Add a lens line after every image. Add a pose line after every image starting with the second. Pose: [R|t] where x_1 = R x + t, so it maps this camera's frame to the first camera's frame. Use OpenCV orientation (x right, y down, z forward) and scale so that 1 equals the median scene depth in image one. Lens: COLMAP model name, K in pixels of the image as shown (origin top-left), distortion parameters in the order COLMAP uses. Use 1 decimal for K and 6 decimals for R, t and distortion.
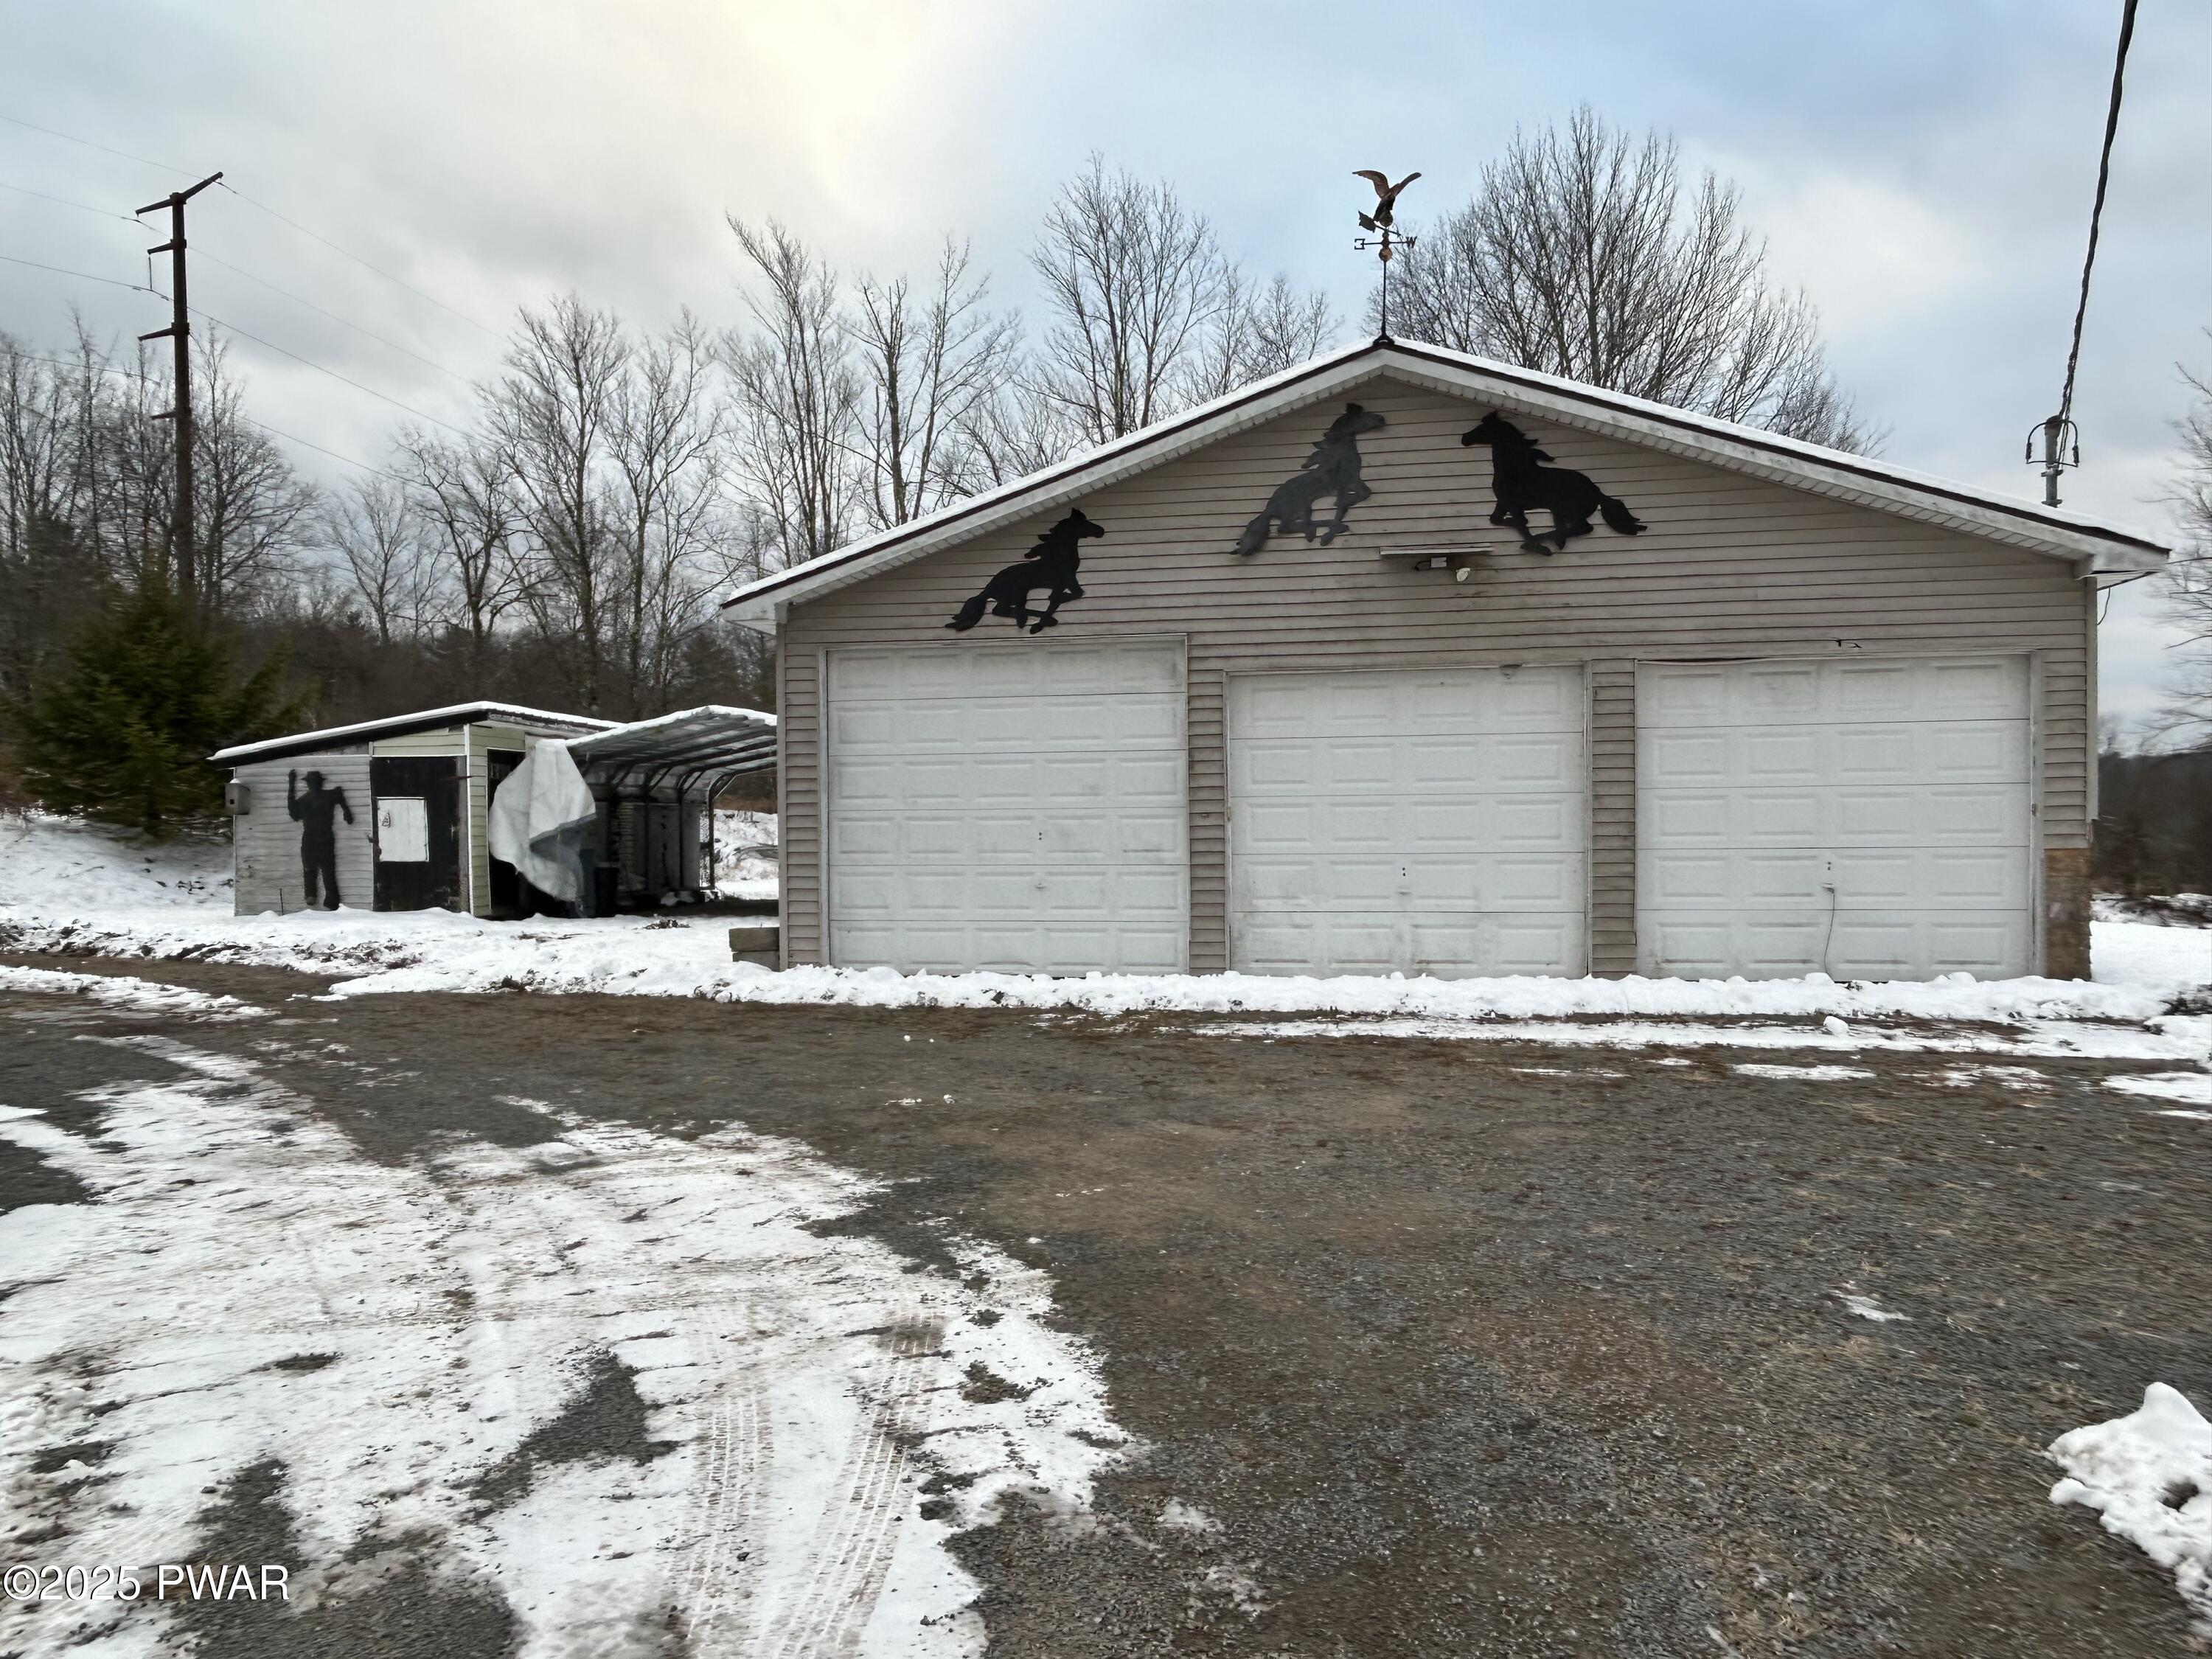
lens RADIAL K [[1414.5, 0, 1102.4], [0, 1414.5, 838.0], [0, 0, 1]] dist [-0.005903, -0.007596]
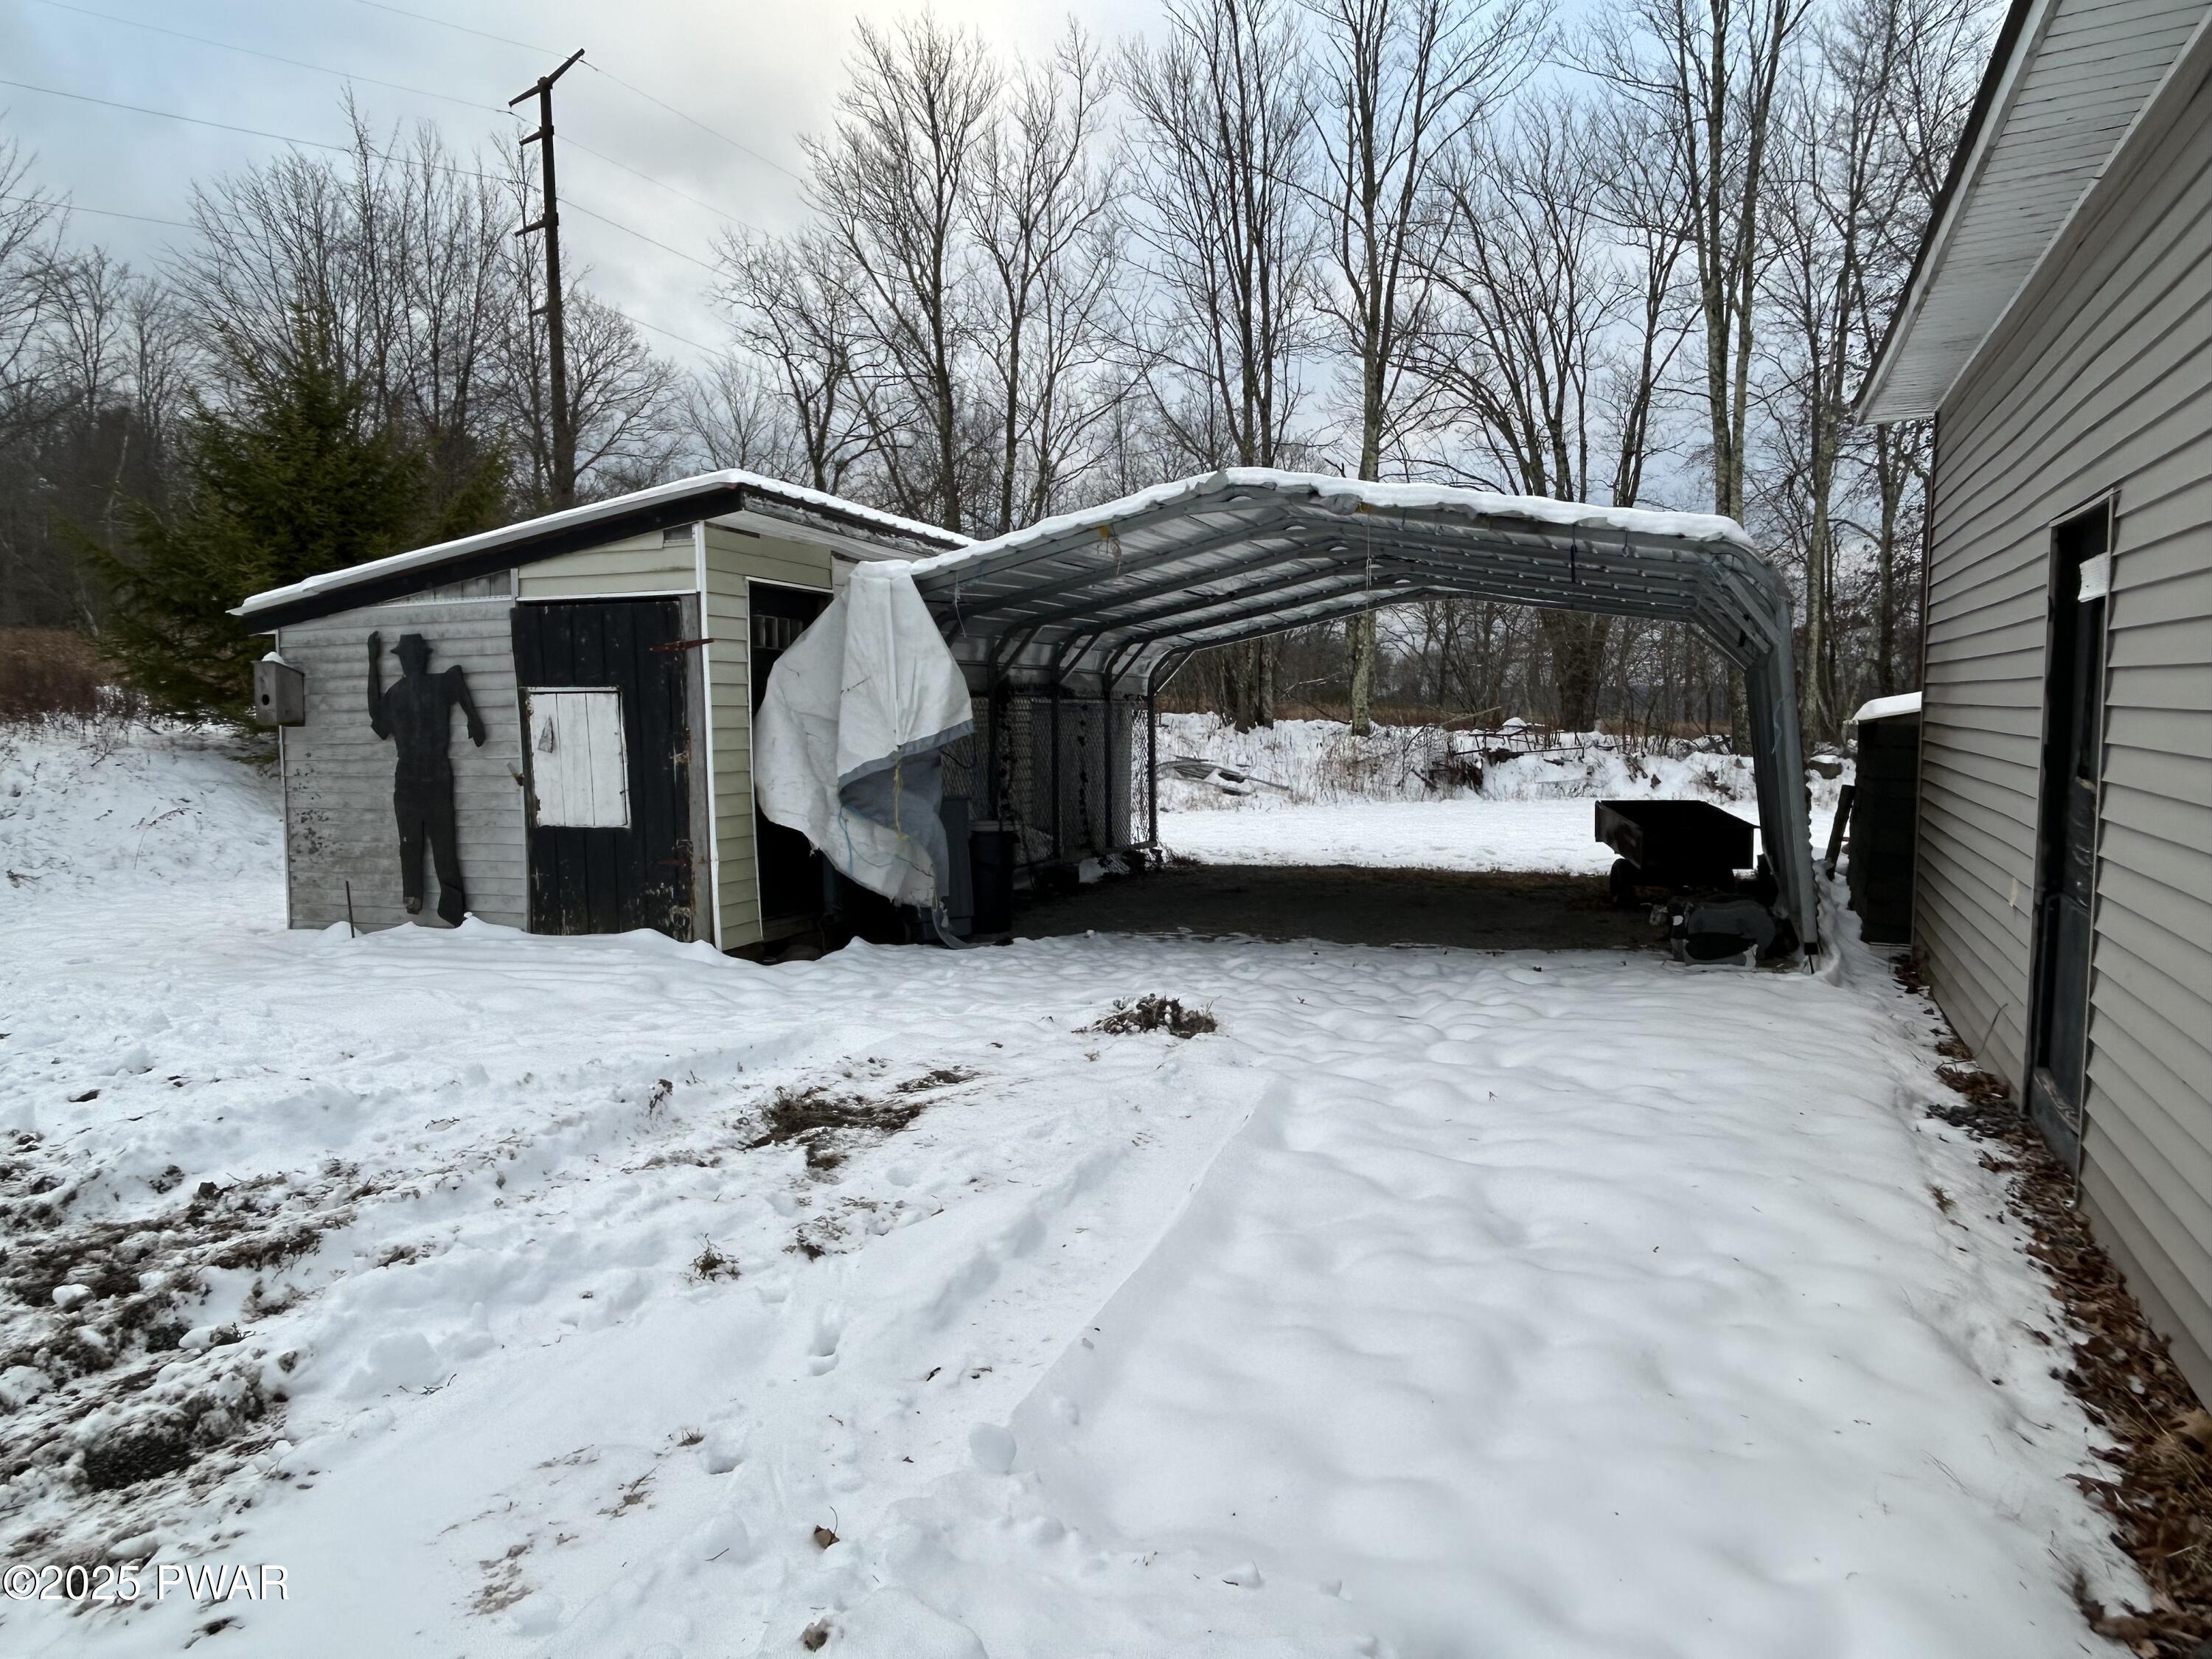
lens RADIAL K [[1414.5, 0, 1104.1], [0, 1414.5, 830.1], [0, 0, 1]] dist [-0.005903, -0.007596]
pose [[0.971651, 0.016808, -0.235823, -0.208953], [-0.001185, 0.997803, 0.066236, -0.012714], [0.236418, -0.064079, 0.969536, 0.563826]]
